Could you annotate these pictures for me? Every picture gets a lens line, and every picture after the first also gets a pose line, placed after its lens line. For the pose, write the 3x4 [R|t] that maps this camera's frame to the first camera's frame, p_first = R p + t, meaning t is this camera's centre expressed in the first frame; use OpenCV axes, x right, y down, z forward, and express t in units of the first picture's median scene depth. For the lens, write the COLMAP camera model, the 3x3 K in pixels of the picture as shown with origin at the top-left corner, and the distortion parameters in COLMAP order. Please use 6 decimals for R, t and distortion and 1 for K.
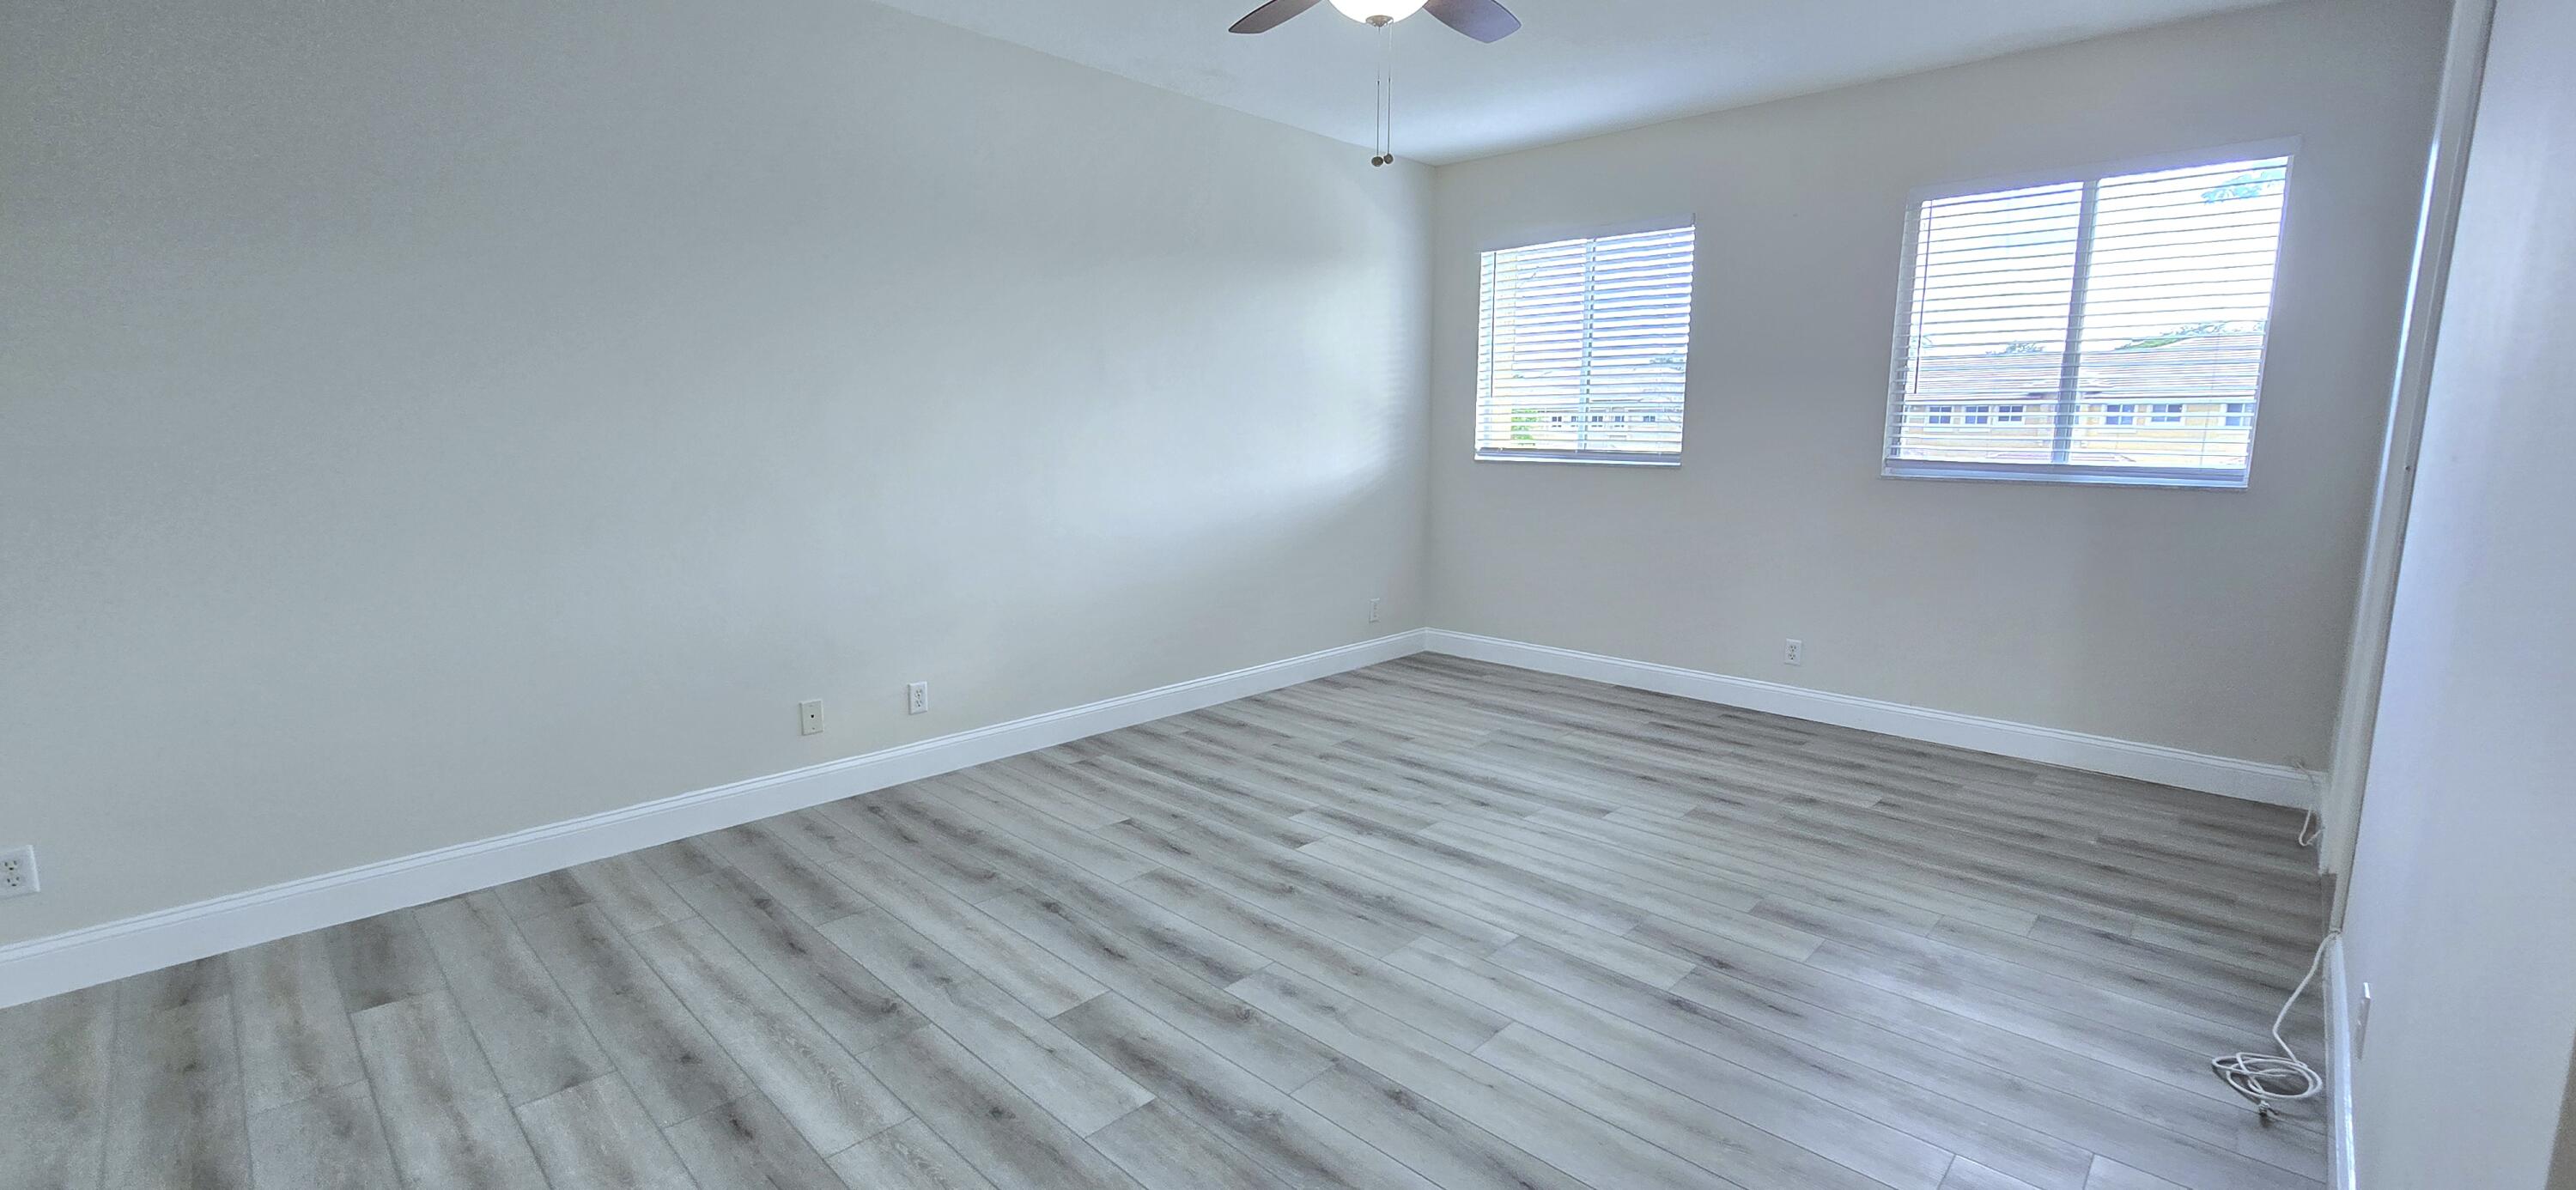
lens RADIAL K [[1052.4, 0, 1280.3], [0, 1052.4, 599.4], [0, 0, 1]] dist [-0.000684, 0.000099]
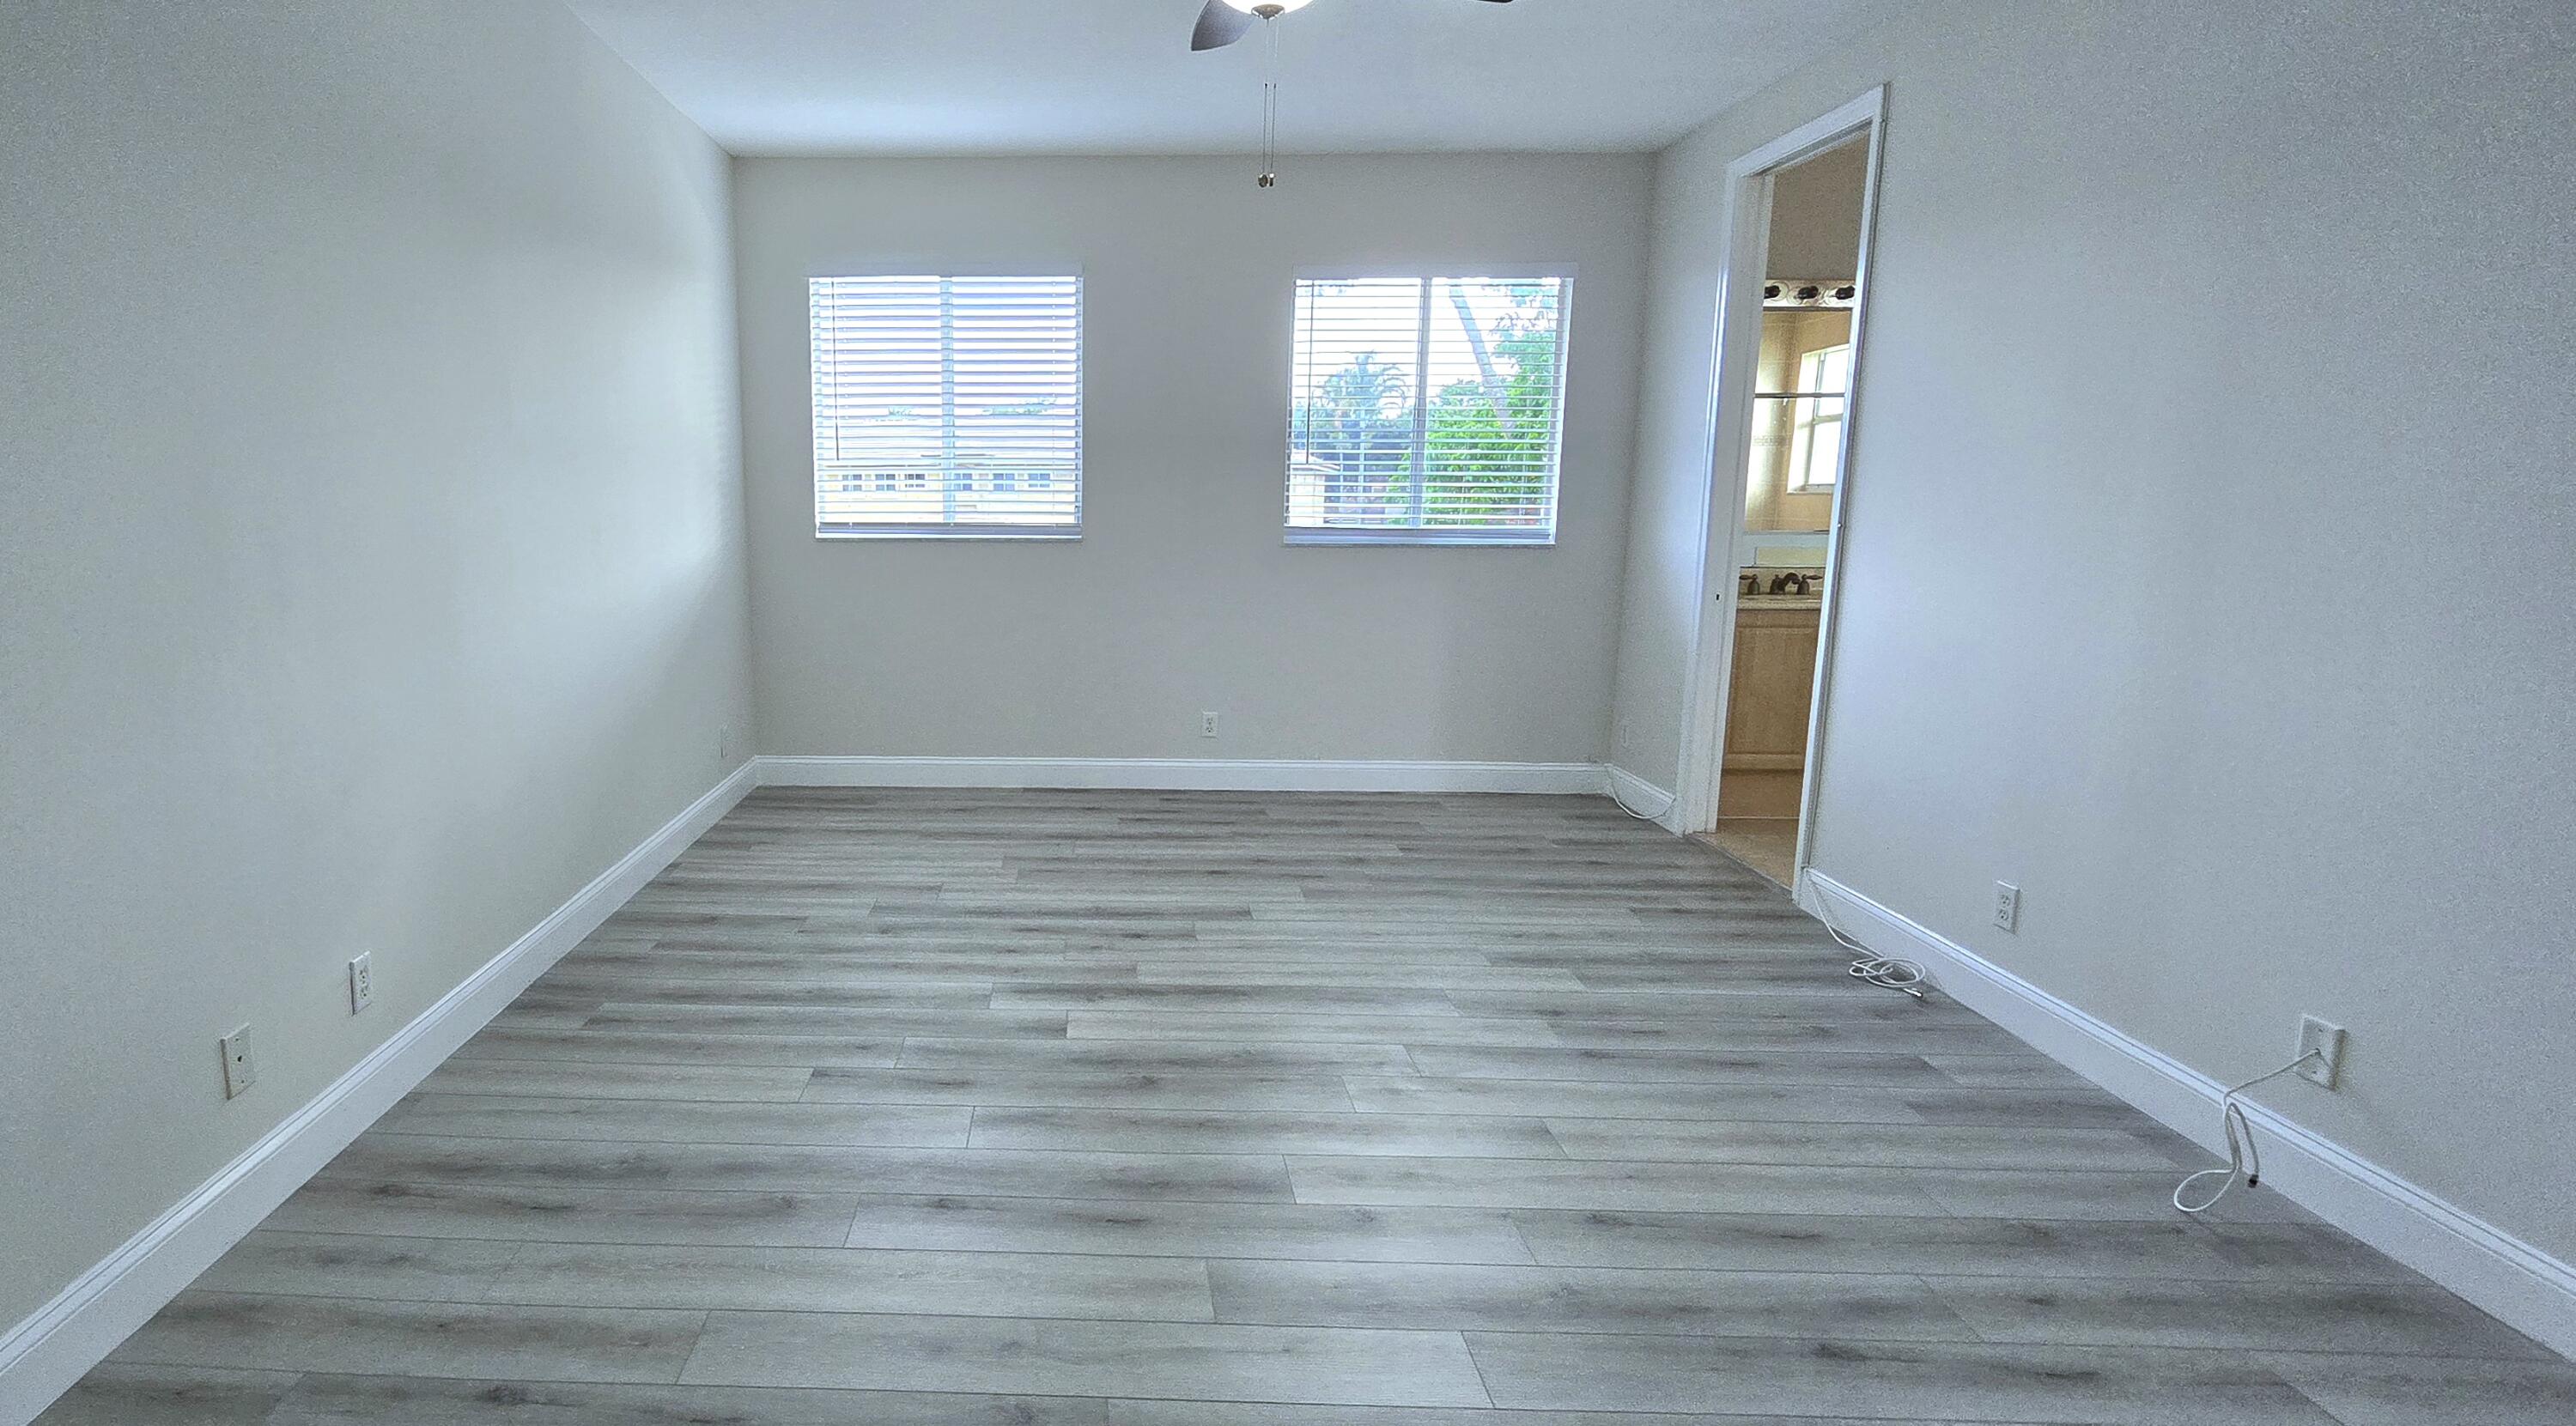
lens RADIAL K [[1206.2, 0, 1288.0], [0, 1206.2, 713.0], [0, 0, 1]] dist [-0.002170, -0.000098]
pose [[0.753189, -0.118816, 0.646984, -0.292632], [0.108704, 0.992511, 0.055722, -0.024625], [-0.648760, 0.028360, 0.760465, 0.143611]]
